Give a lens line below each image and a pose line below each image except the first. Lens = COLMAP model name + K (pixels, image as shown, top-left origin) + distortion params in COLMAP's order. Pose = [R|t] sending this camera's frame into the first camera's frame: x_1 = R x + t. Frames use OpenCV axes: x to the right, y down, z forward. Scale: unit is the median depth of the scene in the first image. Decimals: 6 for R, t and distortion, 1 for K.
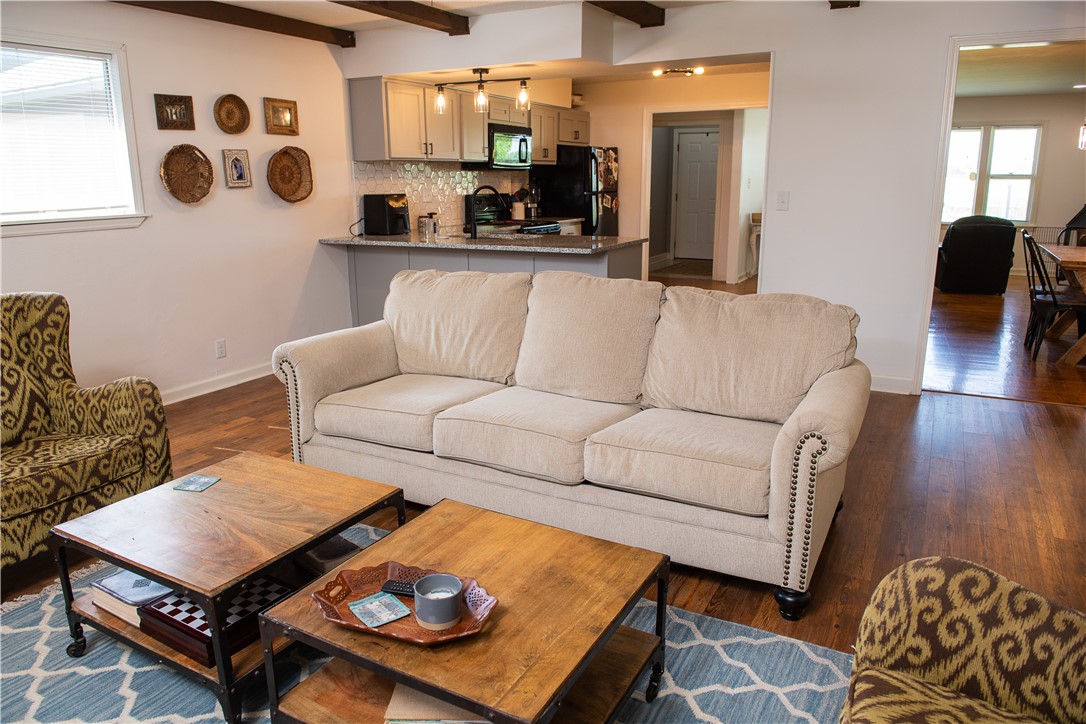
lens RADIAL K [[747.1, 0, 535.5], [0, 747.1, 359.2], [0, 0, 1]] dist [-0.042998, -0.006164]
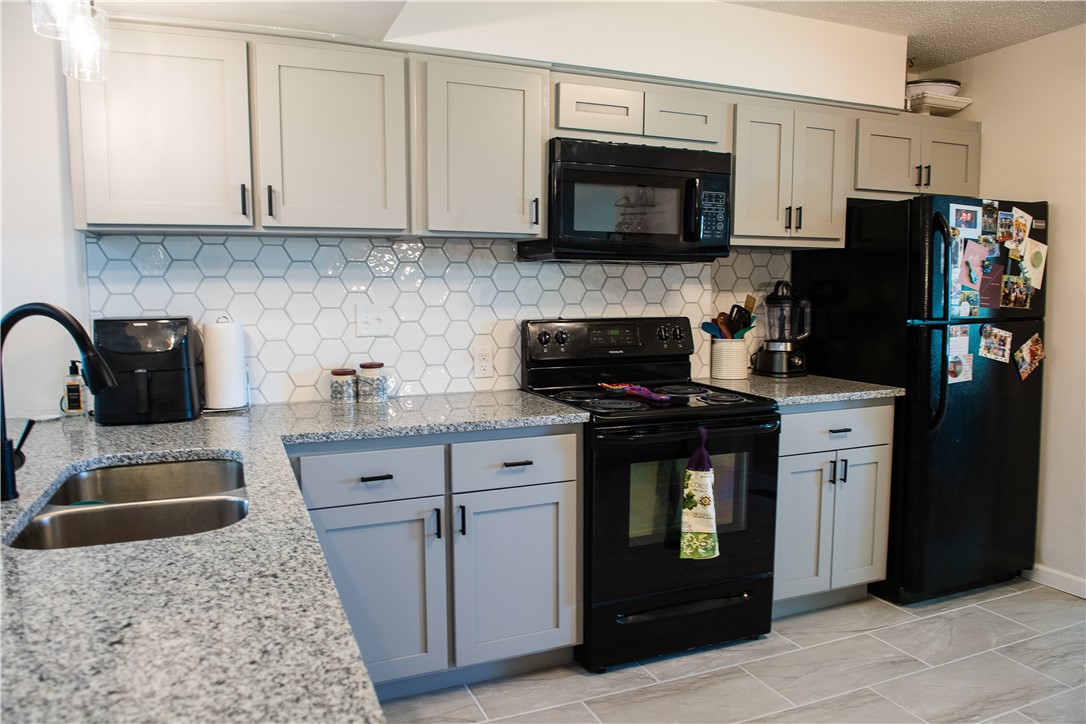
lens RADIAL K [[747.1, 0, 539.5], [0, 747.1, 365.5], [0, 0, 1]] dist [-0.042998, -0.006164]
pose [[0.782598, 0.068379, -0.618760, 0.168648], [-0.148802, 0.985684, -0.079274, -0.163671], [0.604482, 0.154112, 0.781570, 0.683724]]
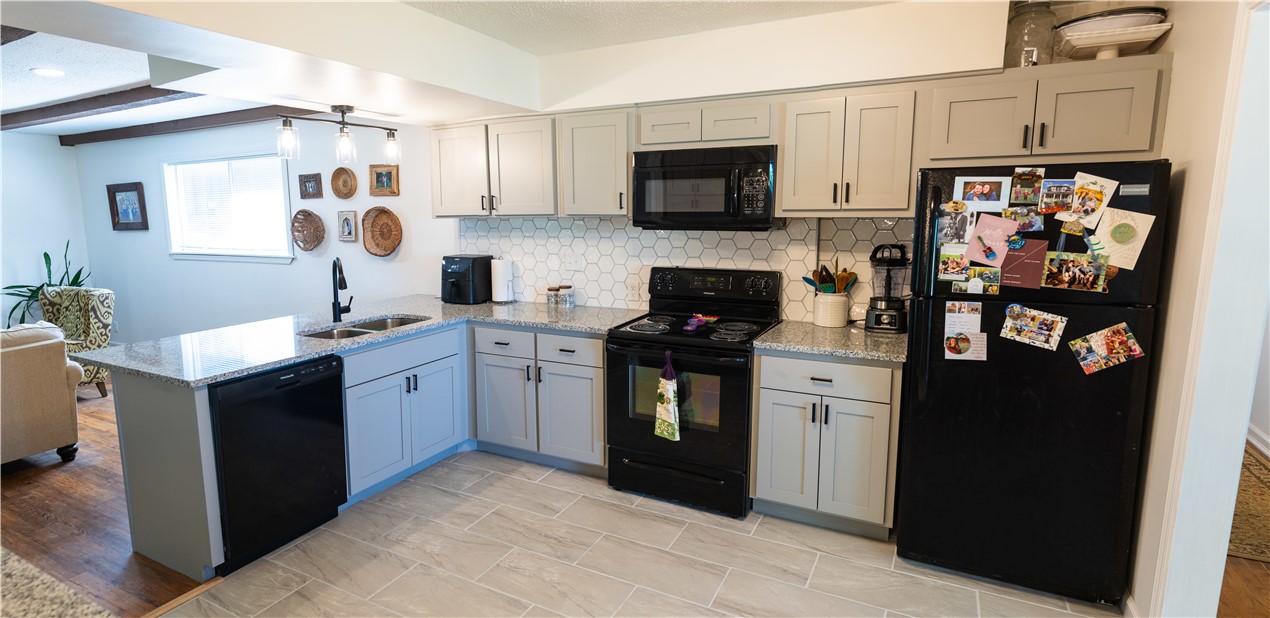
lens RADIAL K [[628.8, 0, 584.7], [0, 628.8, 309.9], [0, 0, 1]] dist [-0.003444, 0.001551]
pose [[-0.009383, 0.167460, -0.985834, 0.433833], [-0.222864, 0.960730, 0.165317, -0.258531], [0.974804, 0.221258, 0.028306, 0.930240]]
